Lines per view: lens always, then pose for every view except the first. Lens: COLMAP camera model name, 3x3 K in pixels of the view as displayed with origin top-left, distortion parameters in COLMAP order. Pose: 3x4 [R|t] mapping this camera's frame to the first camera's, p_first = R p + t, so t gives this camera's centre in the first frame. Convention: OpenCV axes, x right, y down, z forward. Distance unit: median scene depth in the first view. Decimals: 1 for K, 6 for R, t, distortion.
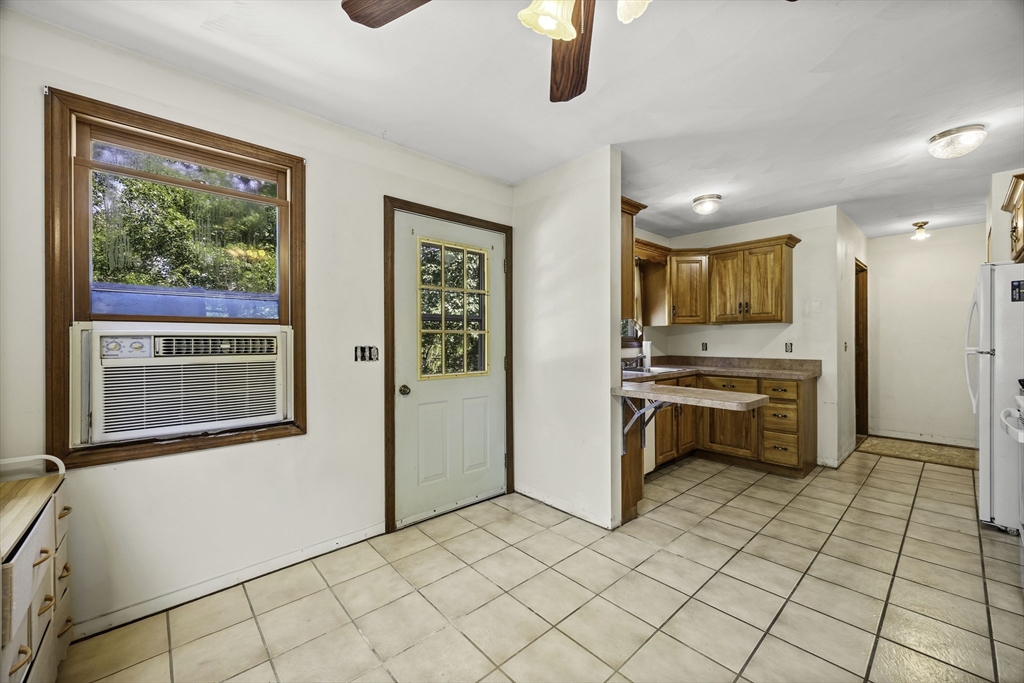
lens RADIAL K [[396.5, 0, 514.1], [0, 396.5, 340.3], [0, 0, 1]] dist [0.000982, -0.000120]
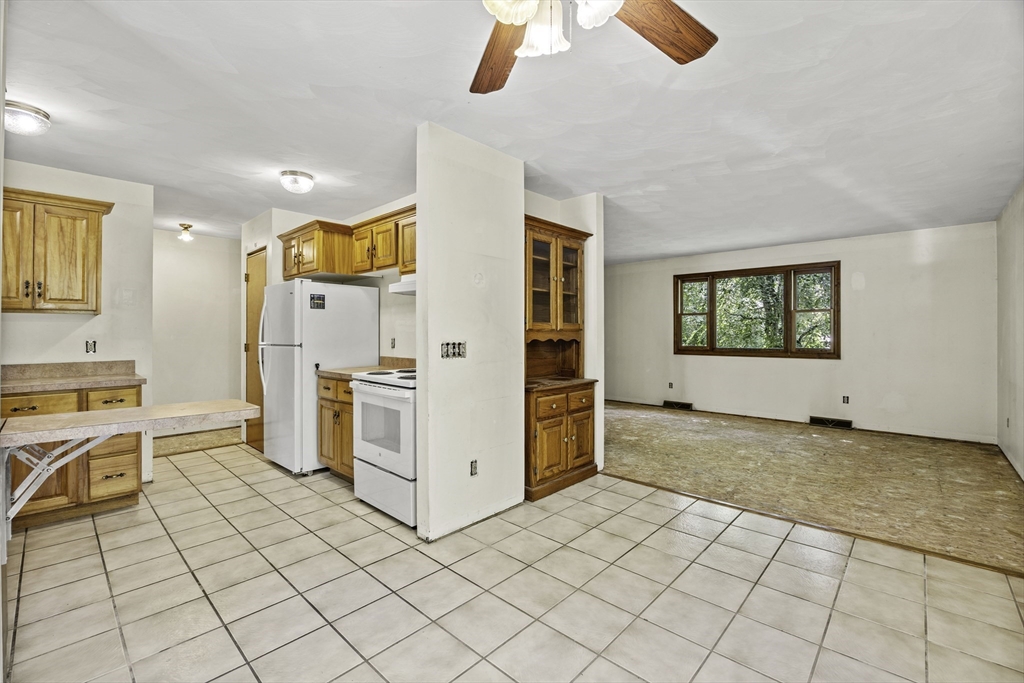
lens RADIAL K [[444.6, 0, 512.0], [0, 444.6, 331.5], [0, 0, 1]] dist [-0.015896, 0.000549]
pose [[-0.082397, 0.007444, 0.996572, -0.261010], [0.004319, 0.999965, -0.007112, -0.001901], [-0.996590, 0.003718, -0.082426, 0.303190]]
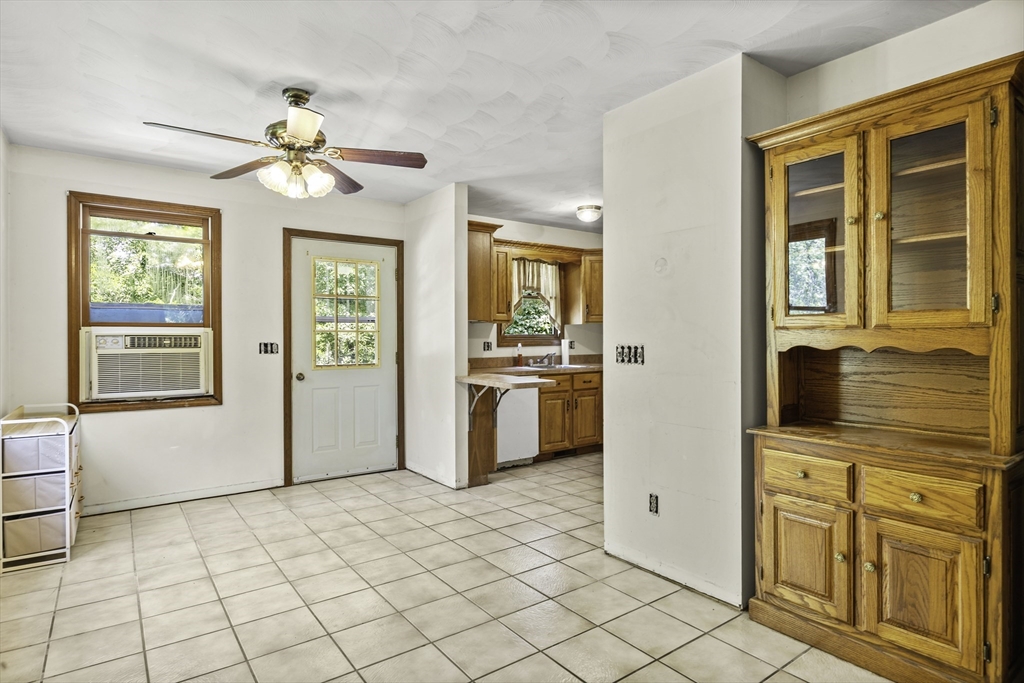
lens RADIAL K [[548.4, 0, 512.0], [0, 548.4, 341.5], [0, 0, 1]] dist [-0.005894, -0.001448]
pose [[0.994692, 0.001352, -0.102891, 0.448852], [-0.000820, 0.999986, 0.005211, 0.000555], [0.102896, -0.005099, 0.994679, -0.530628]]
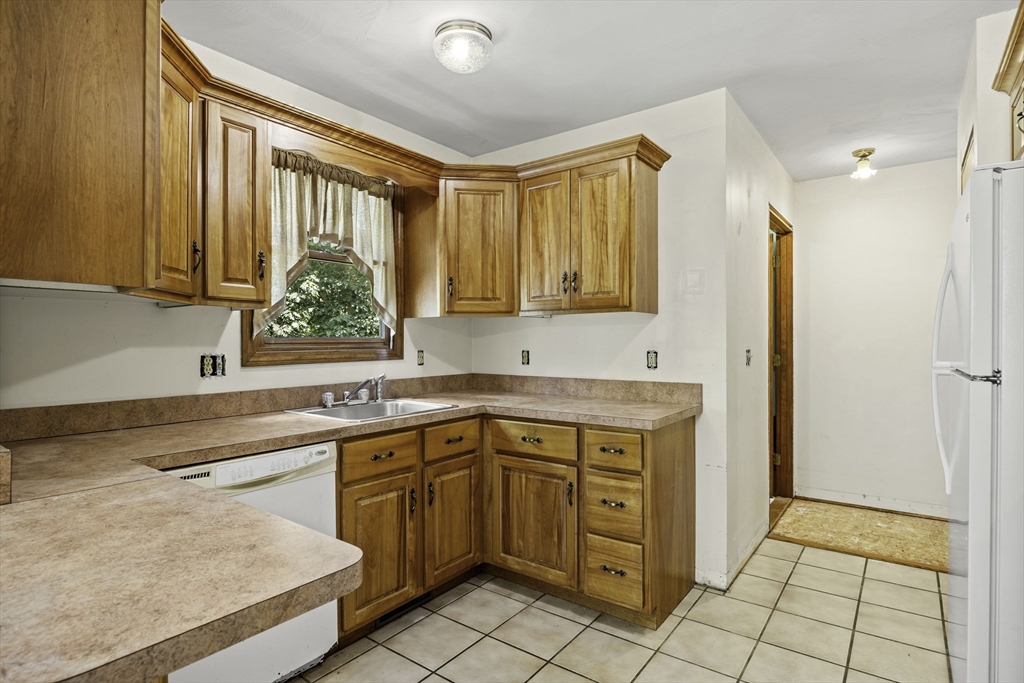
lens RADIAL K [[524.9, 0, 514.0], [0, 524.9, 343.6], [0, 0, 1]] dist [-0.007493, 0.000313]
pose [[0.980366, -0.000005, 0.197185, 0.442283], [-0.000490, 0.999997, 0.002460, -0.005459], [-0.197184, -0.002508, 0.980363, 0.415024]]
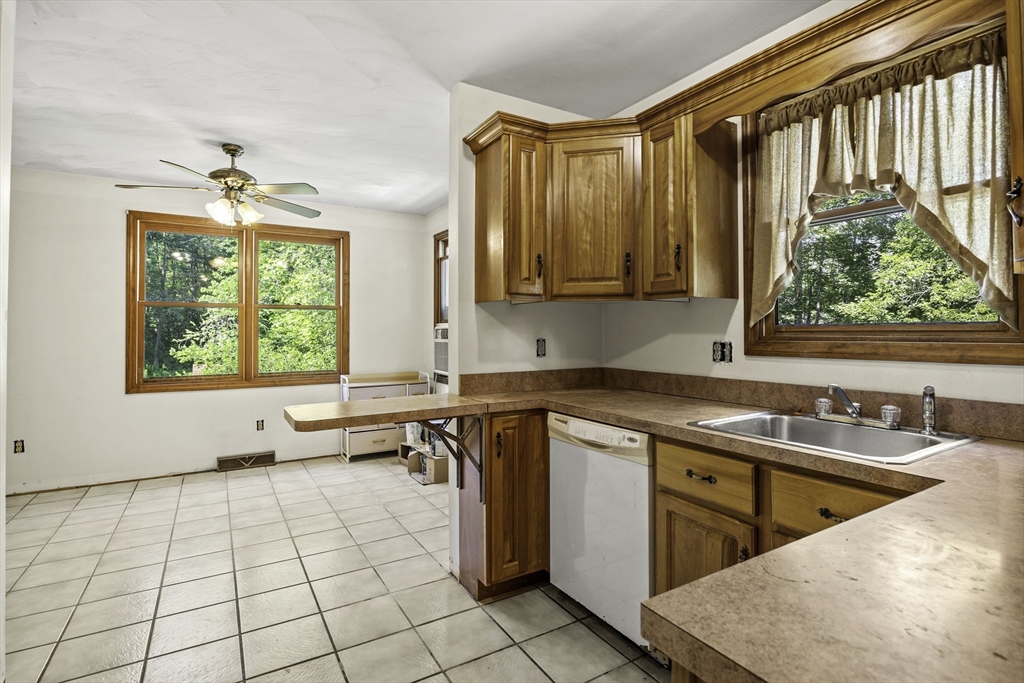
lens RADIAL K [[503.1, 0, 516.2], [0, 503.1, 322.3], [0, 0, 1]] dist [0.000645, 0.000423]
pose [[-0.185659, -0.009303, -0.982570, 0.914898], [0.001539, 0.999951, -0.009759, -0.009454], [0.982613, -0.003324, -0.185636, 0.988539]]
